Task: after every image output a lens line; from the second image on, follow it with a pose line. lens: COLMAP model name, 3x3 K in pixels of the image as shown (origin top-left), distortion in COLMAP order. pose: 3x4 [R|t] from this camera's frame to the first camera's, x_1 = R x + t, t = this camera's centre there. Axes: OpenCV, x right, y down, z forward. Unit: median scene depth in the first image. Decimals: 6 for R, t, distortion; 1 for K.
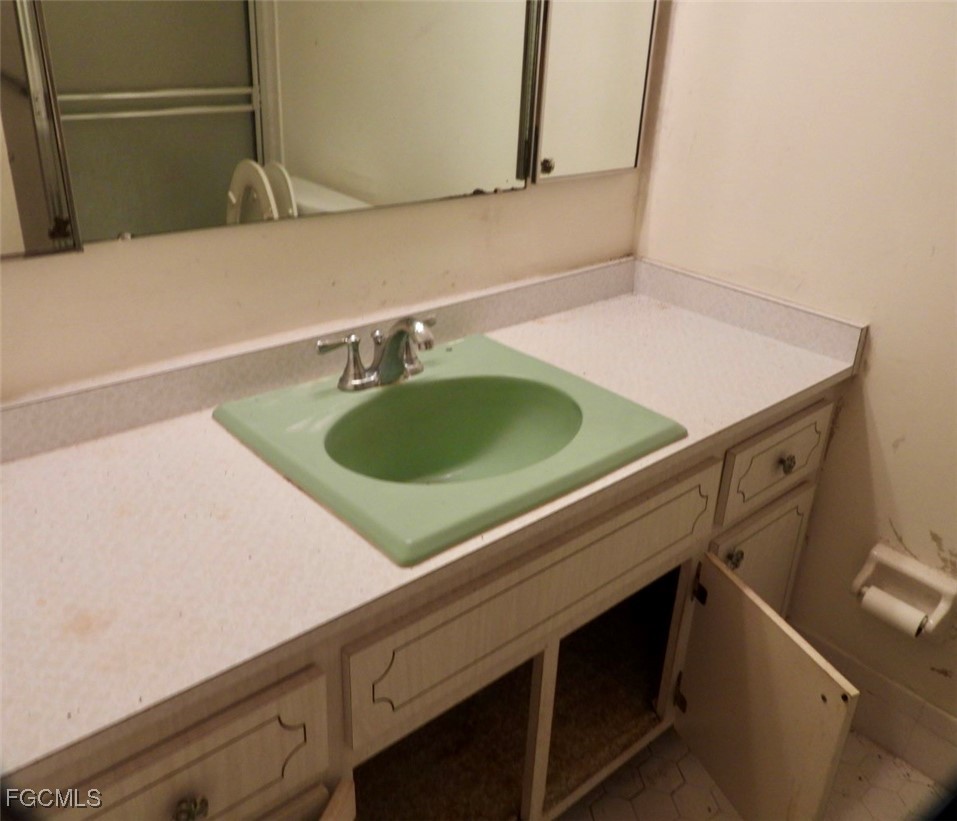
lens RADIAL K [[858.4, 0, 478.5], [0, 858.4, 410.5], [0, 0, 1]] dist [-0.018423, 0.000044]
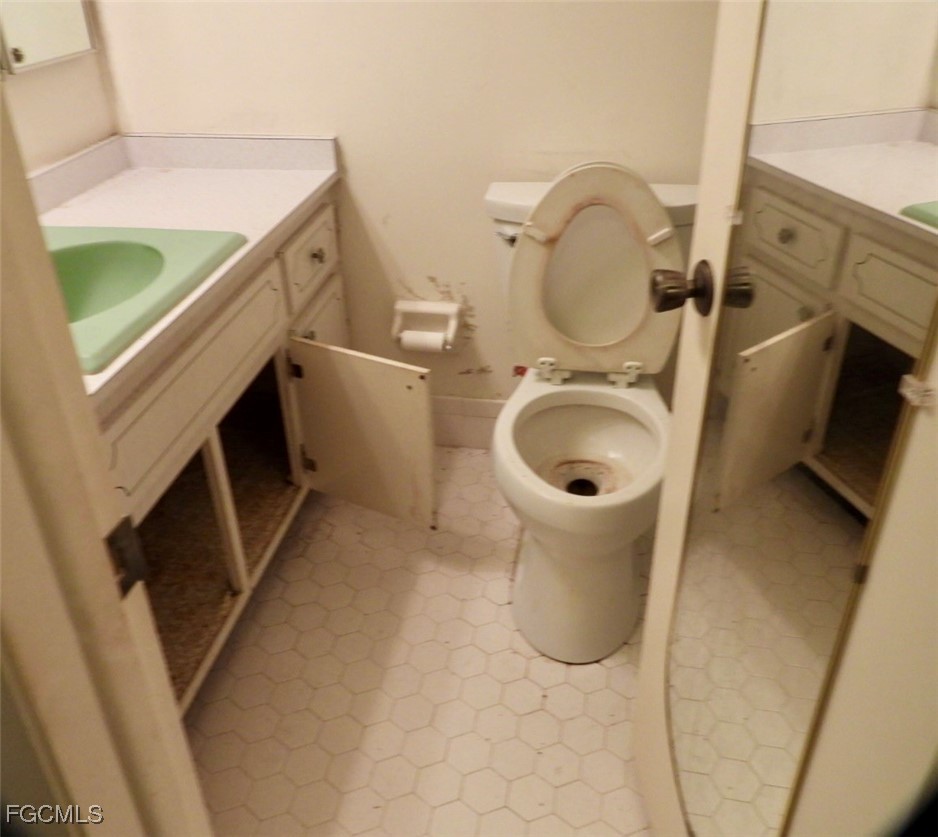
lens RADIAL K [[840.1, 0, 469.0], [0, 840.1, 418.5], [0, 0, 1]] dist [-0.017381, -0.008375]
pose [[0.780791, -0.372156, 0.501862, -0.174794], [0.313642, 0.928170, 0.200323, 0.102819], [-0.540364, 0.000994, 0.841430, -0.164459]]
